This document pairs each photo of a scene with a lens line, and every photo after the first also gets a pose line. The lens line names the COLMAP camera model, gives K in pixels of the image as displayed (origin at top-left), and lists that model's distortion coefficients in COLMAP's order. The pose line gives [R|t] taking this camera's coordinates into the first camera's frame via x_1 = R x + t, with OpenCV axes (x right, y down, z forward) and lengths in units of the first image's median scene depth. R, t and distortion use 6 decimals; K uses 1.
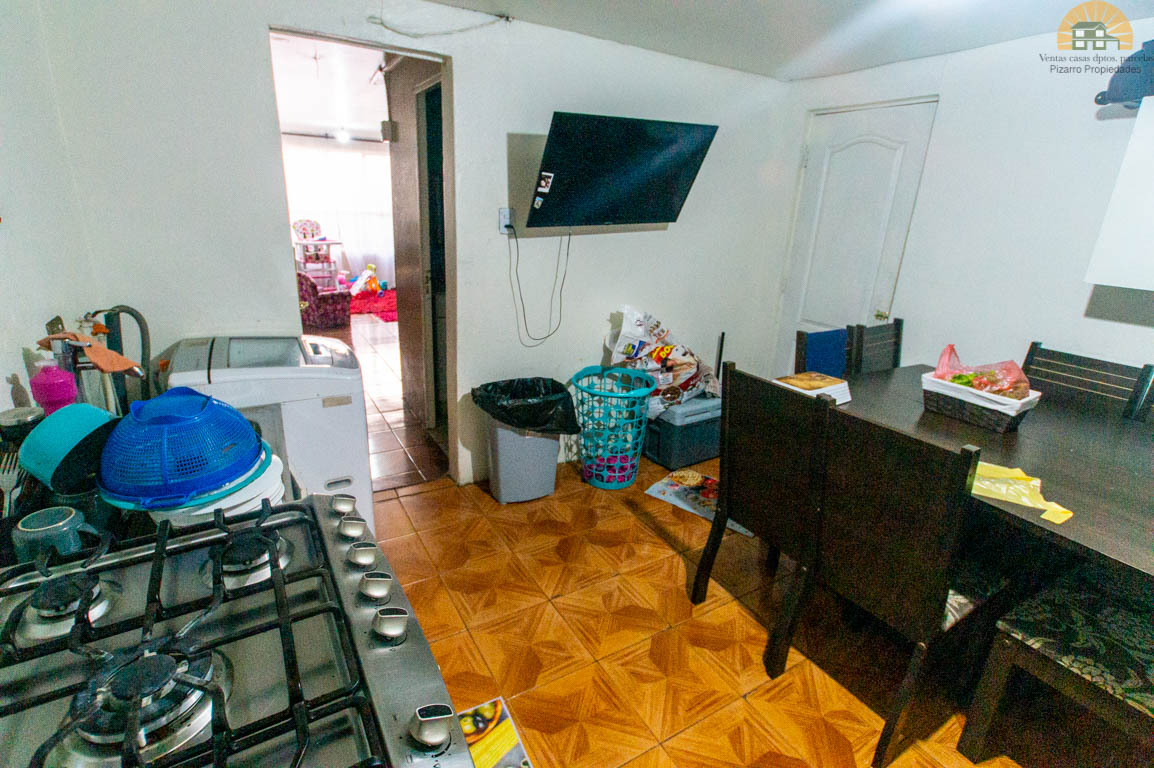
lens RADIAL K [[544.7, 0, 569.5], [0, 544.7, 374.6], [0, 0, 1]] dist [-0.005547, 0.004023]
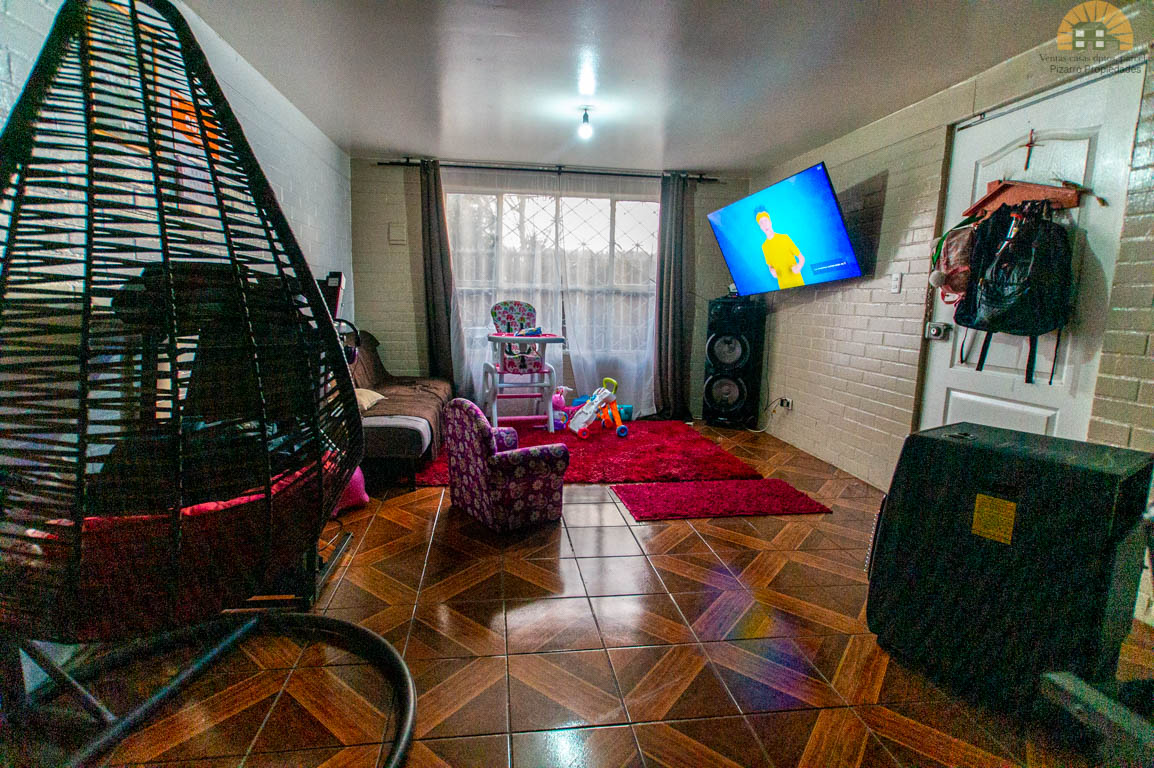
lens RADIAL K [[544.7, 0, 577.7], [0, 544.7, 387.6], [0, 0, 1]] dist [-0.005547, 0.004023]
pose [[0.930127, 0.036786, -0.365392, -0.196257], [-0.097623, 0.983939, -0.149446, -0.108950], [0.354026, 0.174674, 0.918779, 0.490620]]
